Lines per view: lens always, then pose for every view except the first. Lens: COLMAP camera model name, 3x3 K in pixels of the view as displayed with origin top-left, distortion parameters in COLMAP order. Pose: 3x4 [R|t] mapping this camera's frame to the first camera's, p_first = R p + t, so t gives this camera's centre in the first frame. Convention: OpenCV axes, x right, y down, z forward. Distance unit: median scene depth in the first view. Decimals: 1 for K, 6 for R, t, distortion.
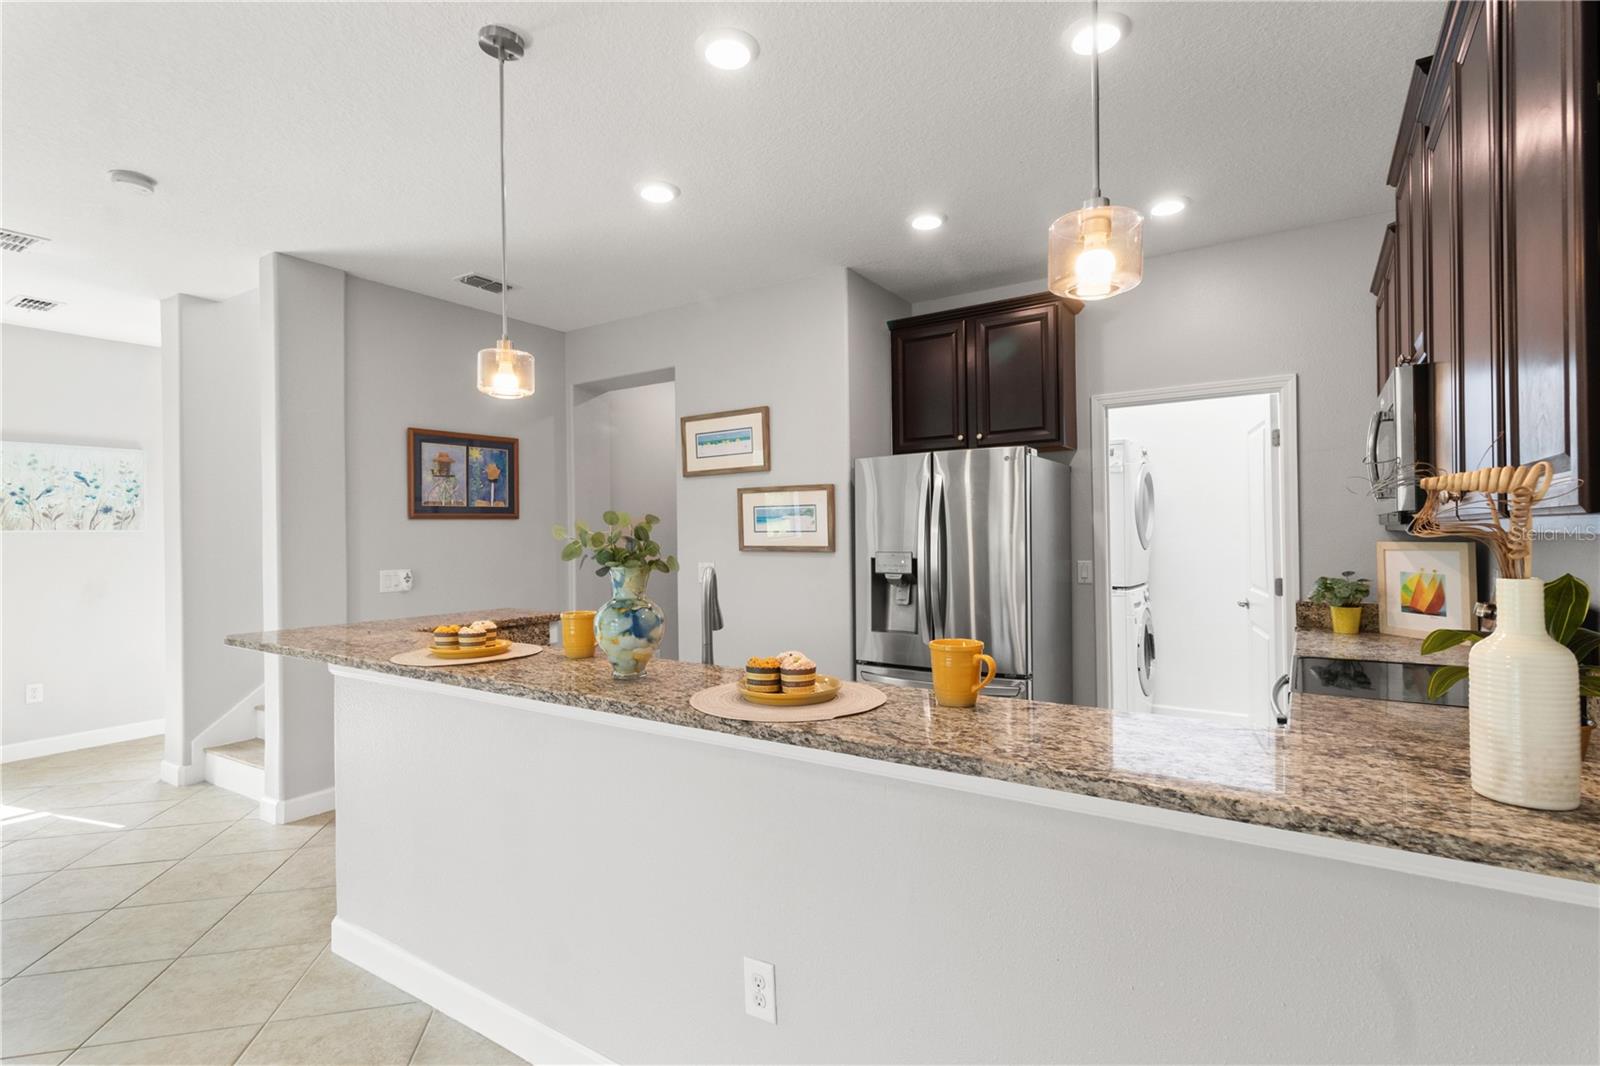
lens RADIAL K [[760.6, 0, 814.7], [0, 760.6, 527.9], [0, 0, 1]] dist [0.002749, 0.000905]
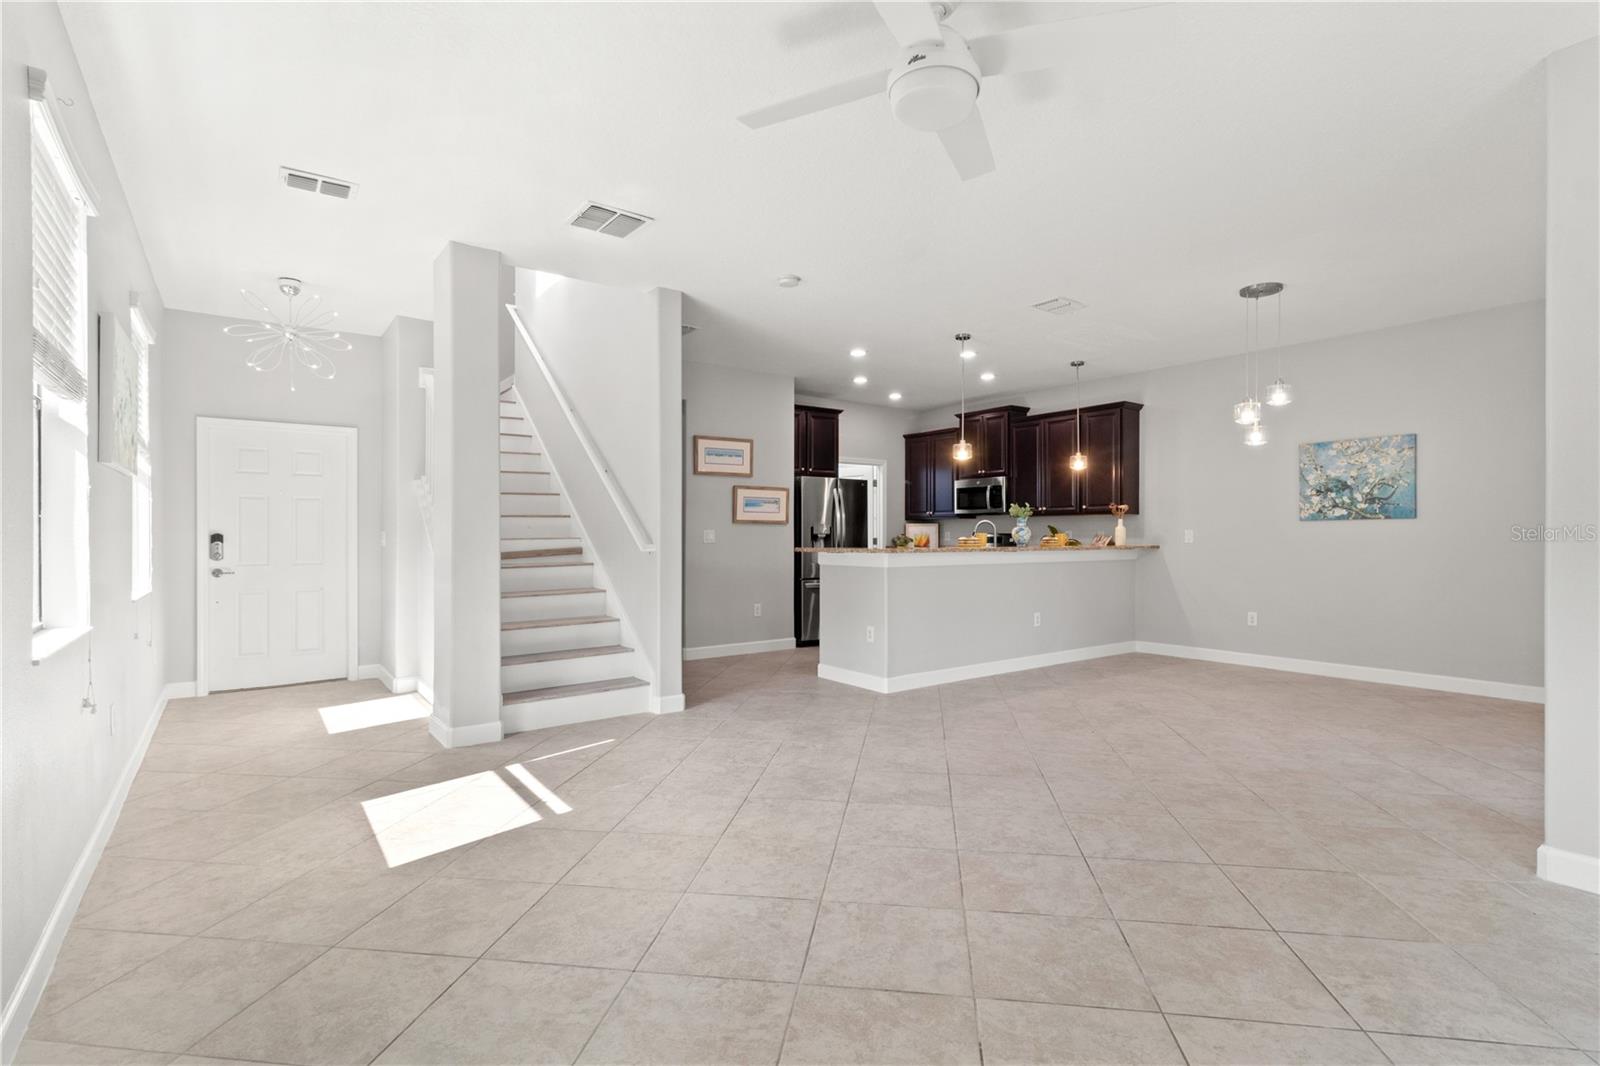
lens RADIAL K [[765.9, 0, 813.5], [0, 765.9, 536.5], [0, 0, 1]] dist [0.004369, 0.001730]
pose [[0.343034, 0.010782, 0.939261, -1.696988], [-0.009317, 0.999924, -0.008076, 0.075530], [-0.939277, -0.005981, 0.343108, 0.274994]]
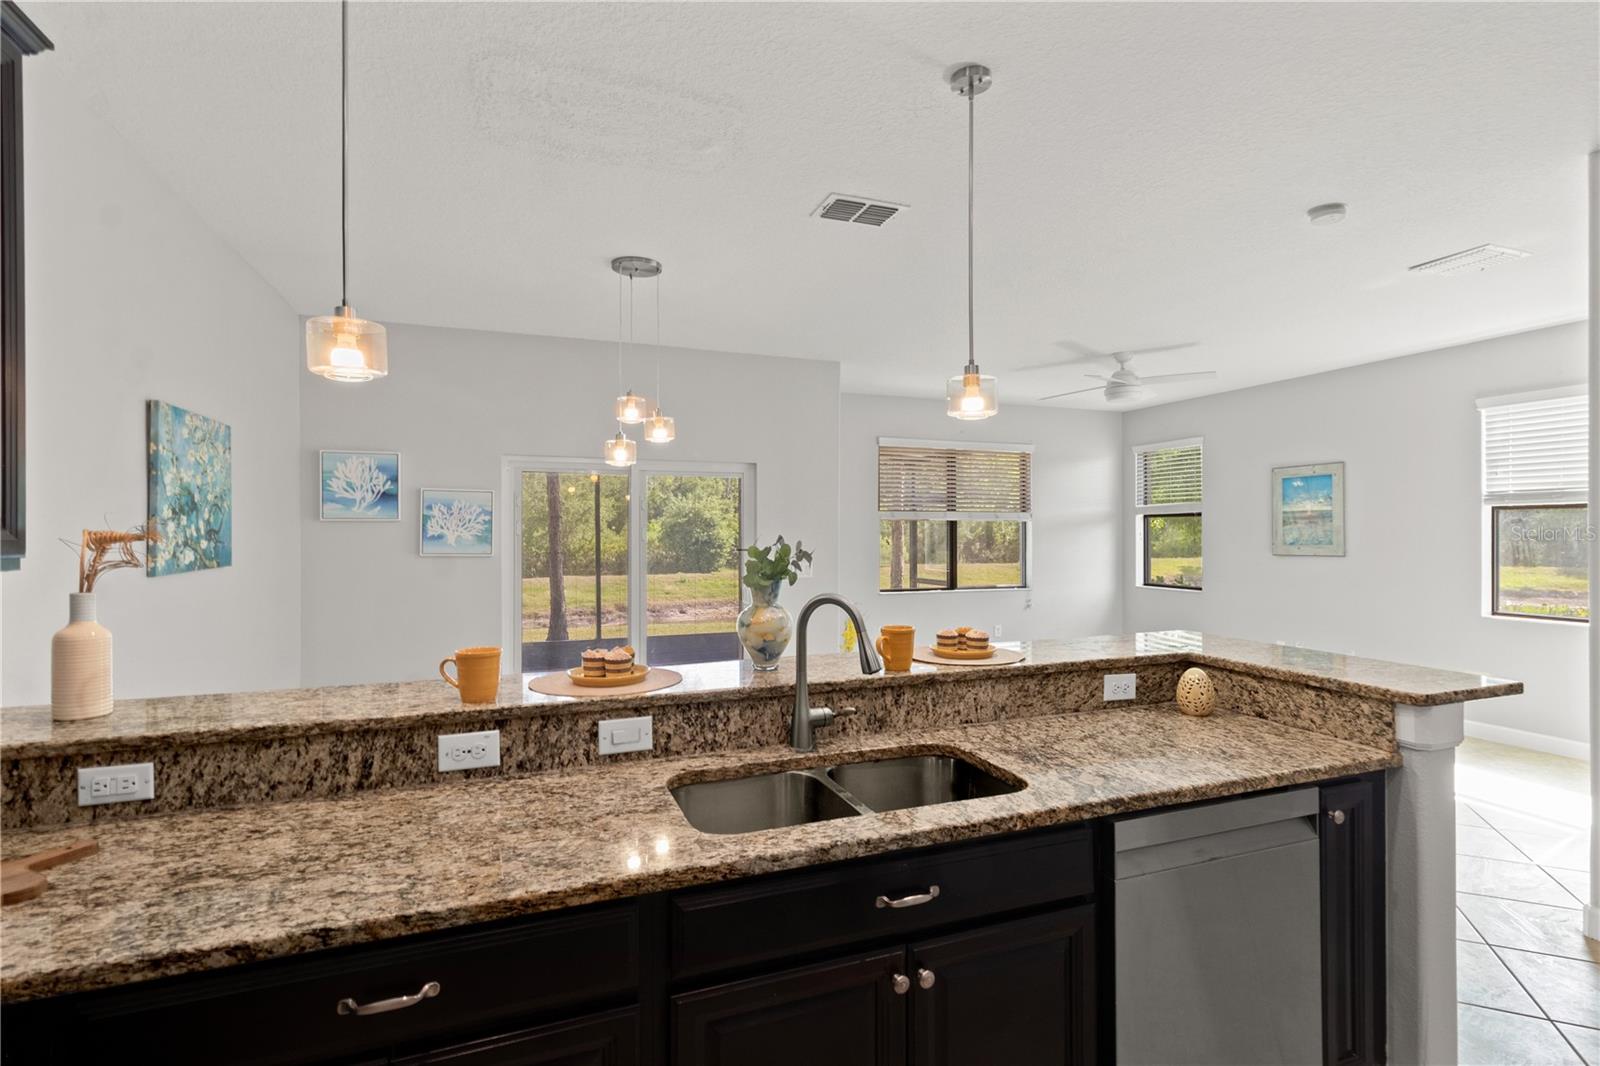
lens RADIAL K [[765.9, 0, 813.5], [0, 765.9, 536.5], [0, 0, 1]] dist [0.004369, 0.001730]
pose [[-0.590638, 0.018279, -0.806730, 0.293623], [0.013443, 0.999828, 0.012812, -0.013800], [0.806825, -0.003278, -0.590782, 0.740365]]
